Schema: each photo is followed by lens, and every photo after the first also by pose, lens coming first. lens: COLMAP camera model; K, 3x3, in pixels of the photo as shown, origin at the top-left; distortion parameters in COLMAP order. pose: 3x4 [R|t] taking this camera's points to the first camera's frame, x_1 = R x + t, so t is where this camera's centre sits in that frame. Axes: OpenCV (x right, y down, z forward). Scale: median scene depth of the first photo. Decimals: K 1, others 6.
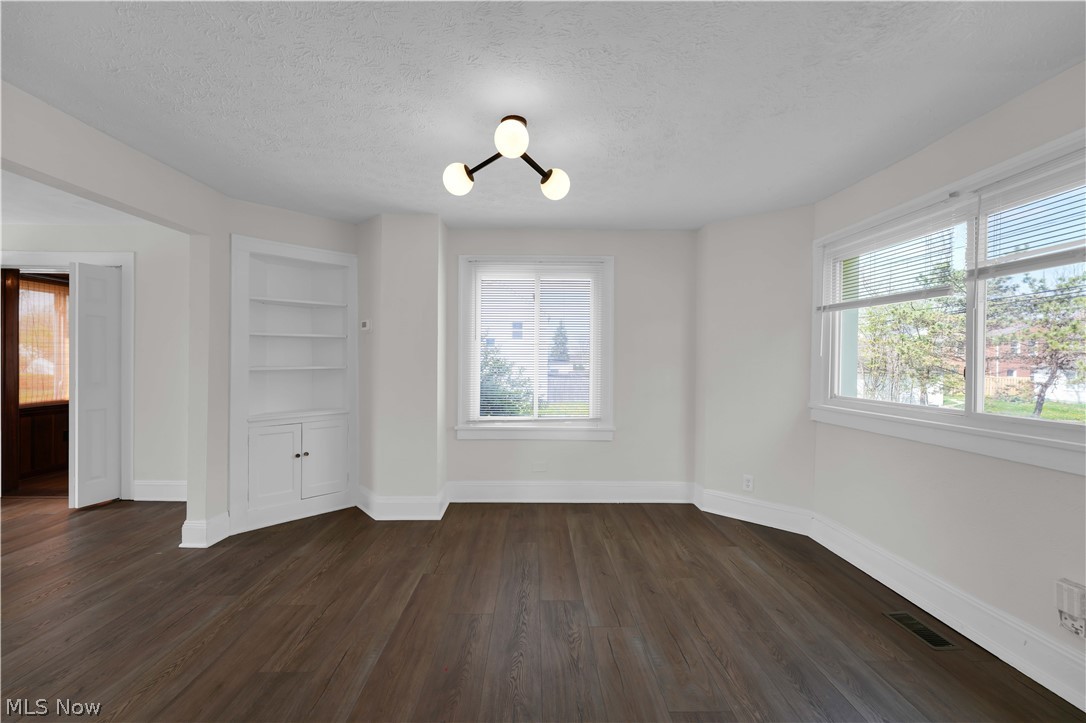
lens RADIAL K [[432.1, 0, 548.9], [0, 432.1, 364.8], [0, 0, 1]] dist [0.001896, 0.000618]
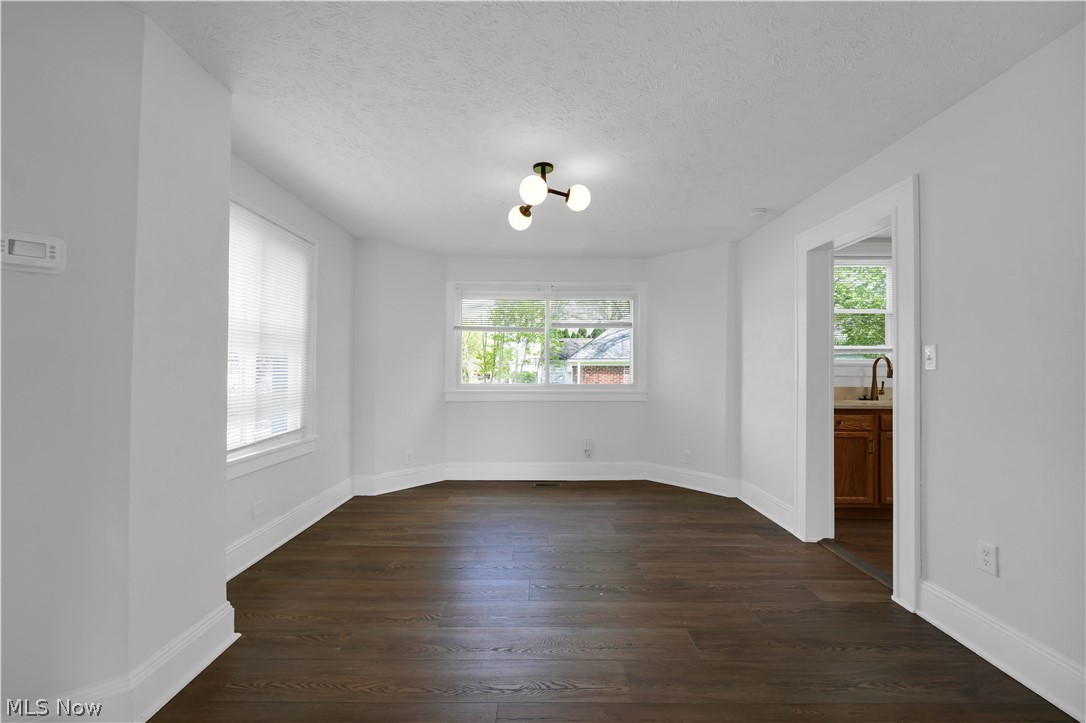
lens RADIAL K [[432.1, 0, 543.7], [0, 432.1, 368.8], [0, 0, 1]] dist [0.001896, 0.000618]
pose [[0.017678, -0.011121, 0.999782, -0.866335], [0.003265, 0.999933, 0.011065, 0.000851], [-0.999838, 0.003068, 0.017713, 0.631705]]
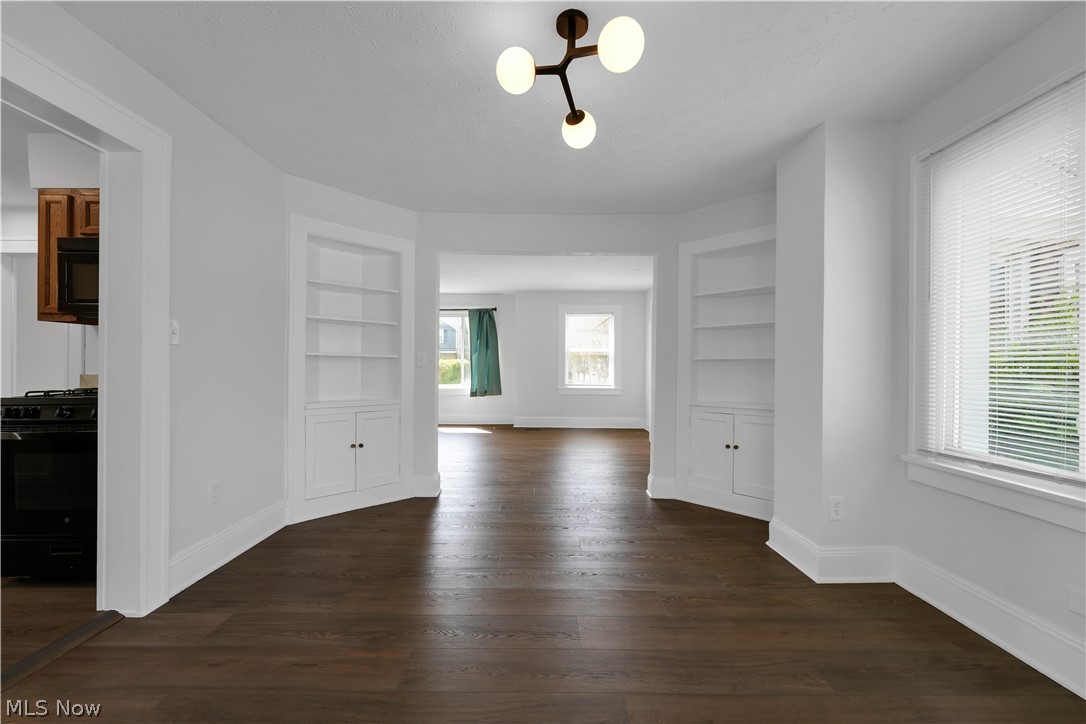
lens RADIAL K [[432.1, 0, 547.8], [0, 432.1, 362.7], [0, 0, 1]] dist [0.001896, 0.000618]
pose [[-0.001677, -0.017668, -0.999842, 0.453990], [-0.016411, 0.999710, -0.017639, 0.041368], [0.999864, 0.016378, -0.001966, 0.624857]]
